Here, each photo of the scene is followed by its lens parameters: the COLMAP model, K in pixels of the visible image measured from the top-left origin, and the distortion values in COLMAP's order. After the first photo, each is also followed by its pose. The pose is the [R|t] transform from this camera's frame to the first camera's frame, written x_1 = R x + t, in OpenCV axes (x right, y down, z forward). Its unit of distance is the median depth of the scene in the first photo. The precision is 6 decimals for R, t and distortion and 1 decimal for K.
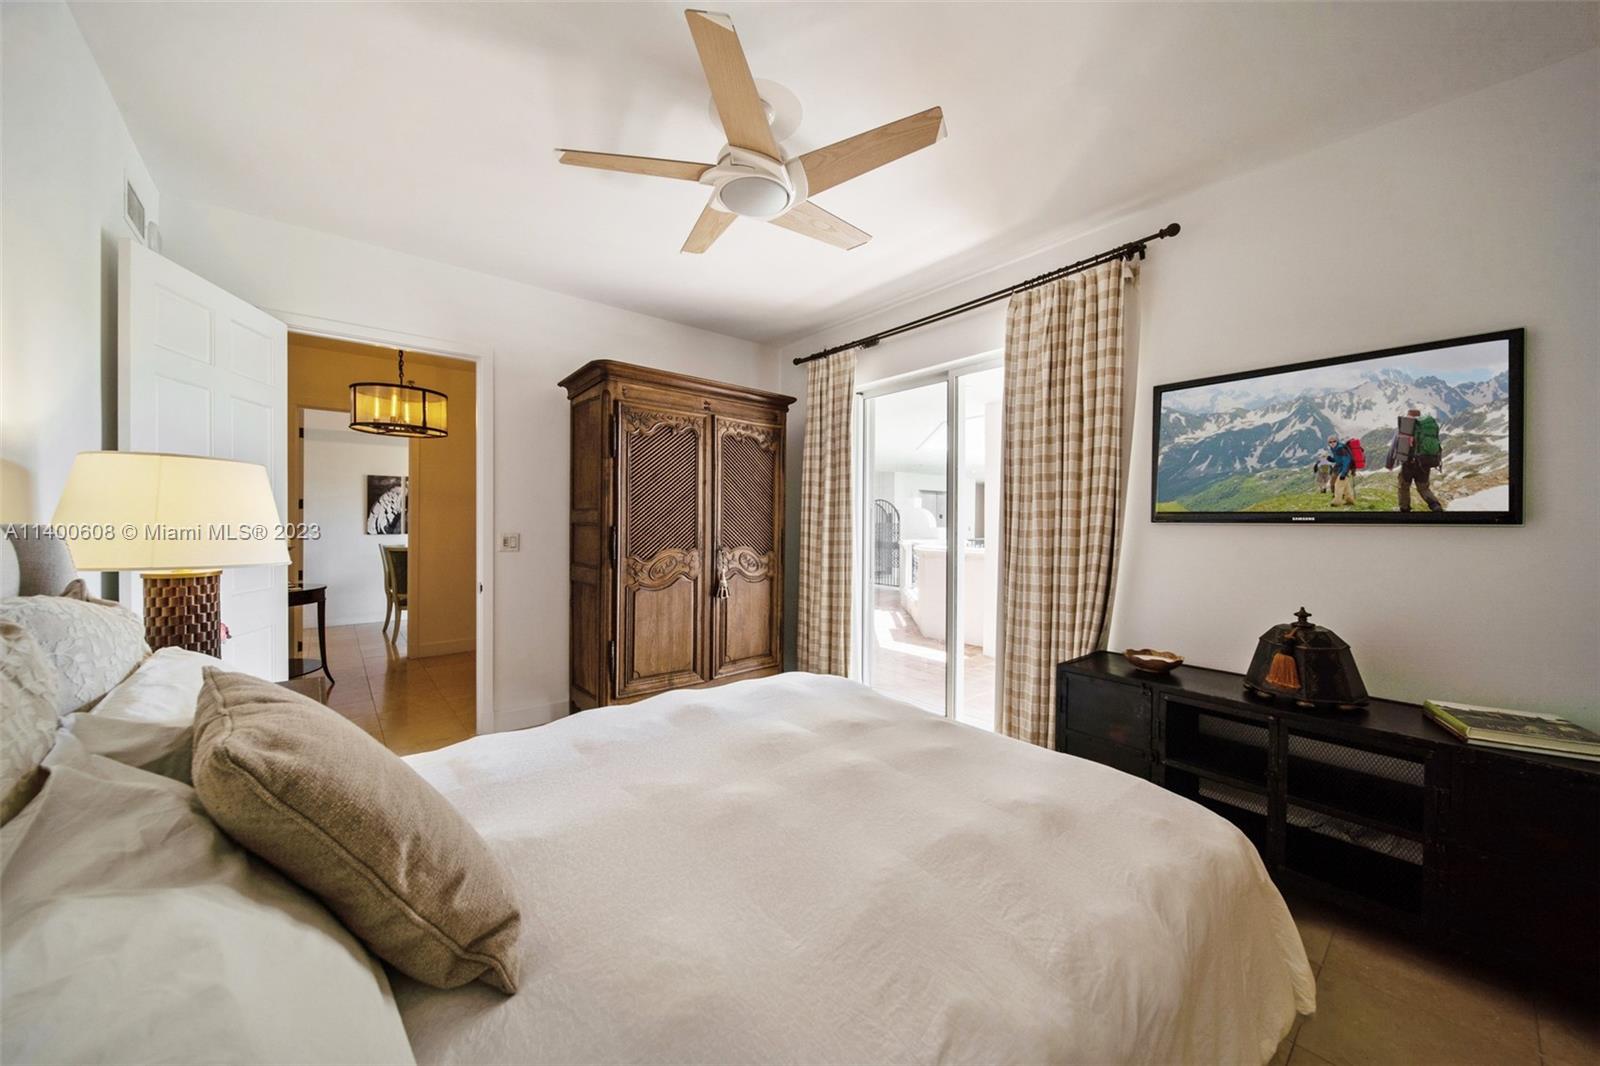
lens RADIAL K [[566.6, 0, 807.0], [0, 566.6, 524.1], [0, 0, 1]] dist [-0.001398, -0.000207]
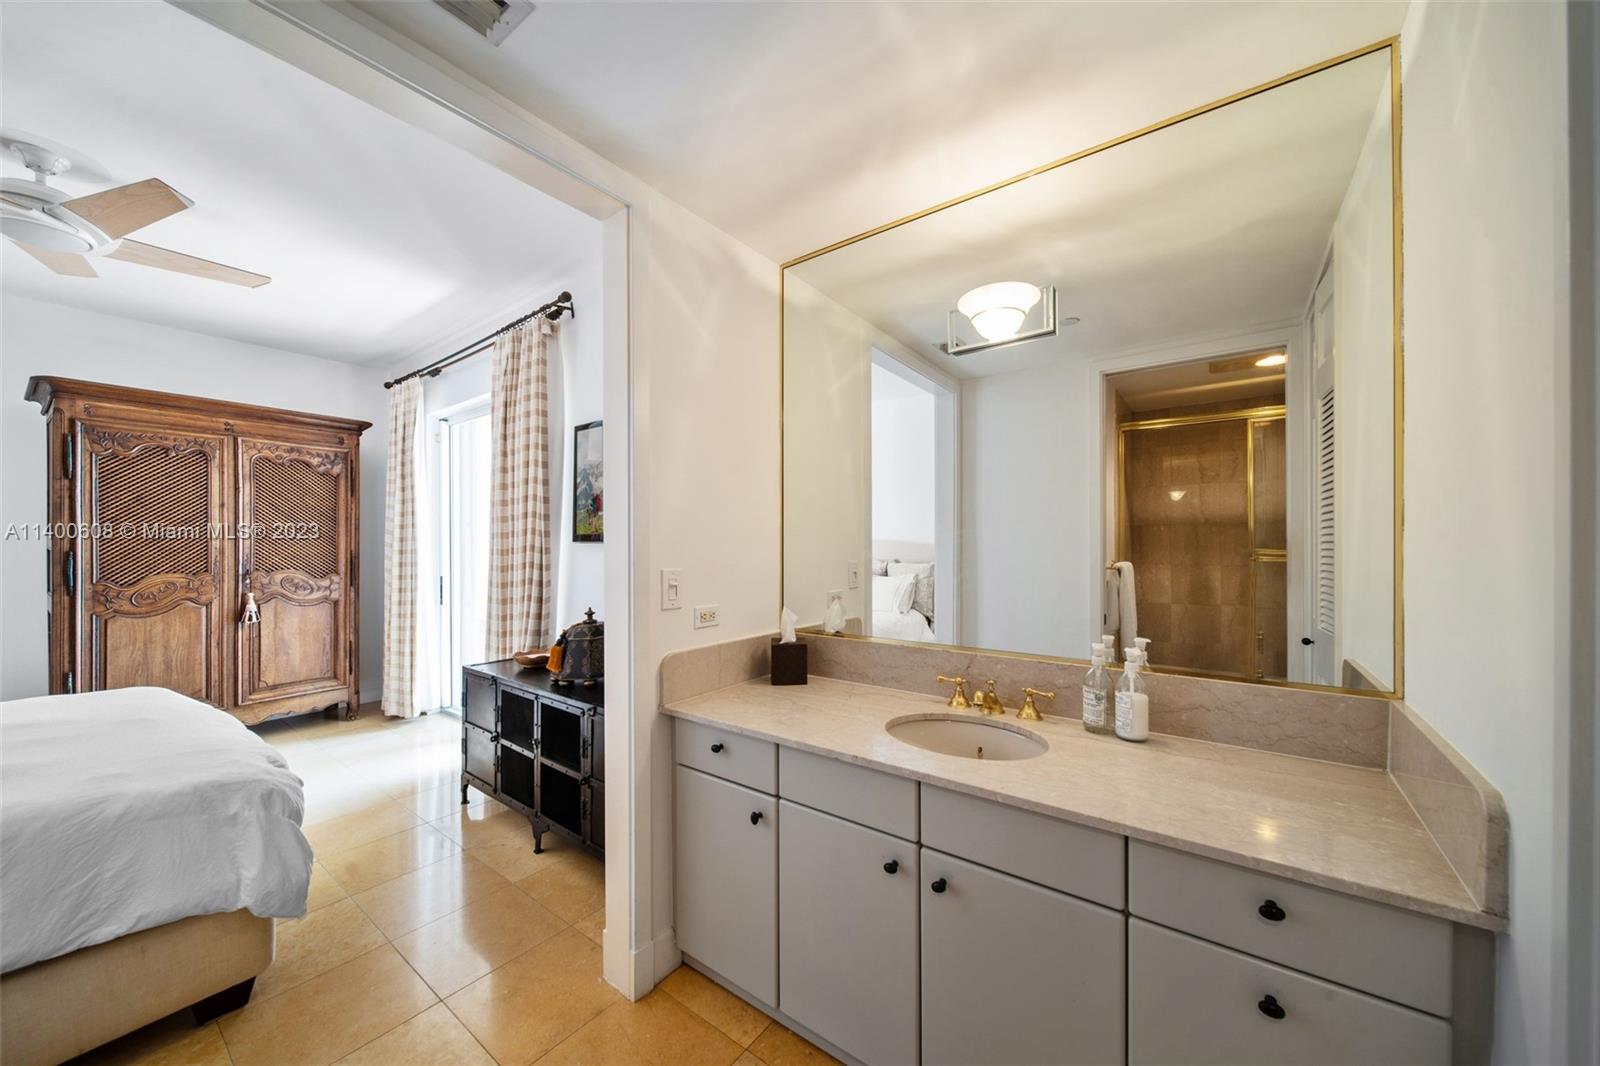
lens RADIAL K [[568.9, 0, 793.5], [0, 568.9, 542.2], [0, 0, 1]] dist [-0.001482, -0.000749]
pose [[0.973188, -0.009687, 0.229807, 0.551913], [0.011484, 0.999913, -0.006481, 0.007972], [-0.229724, 0.008947, 0.973215, -0.180327]]
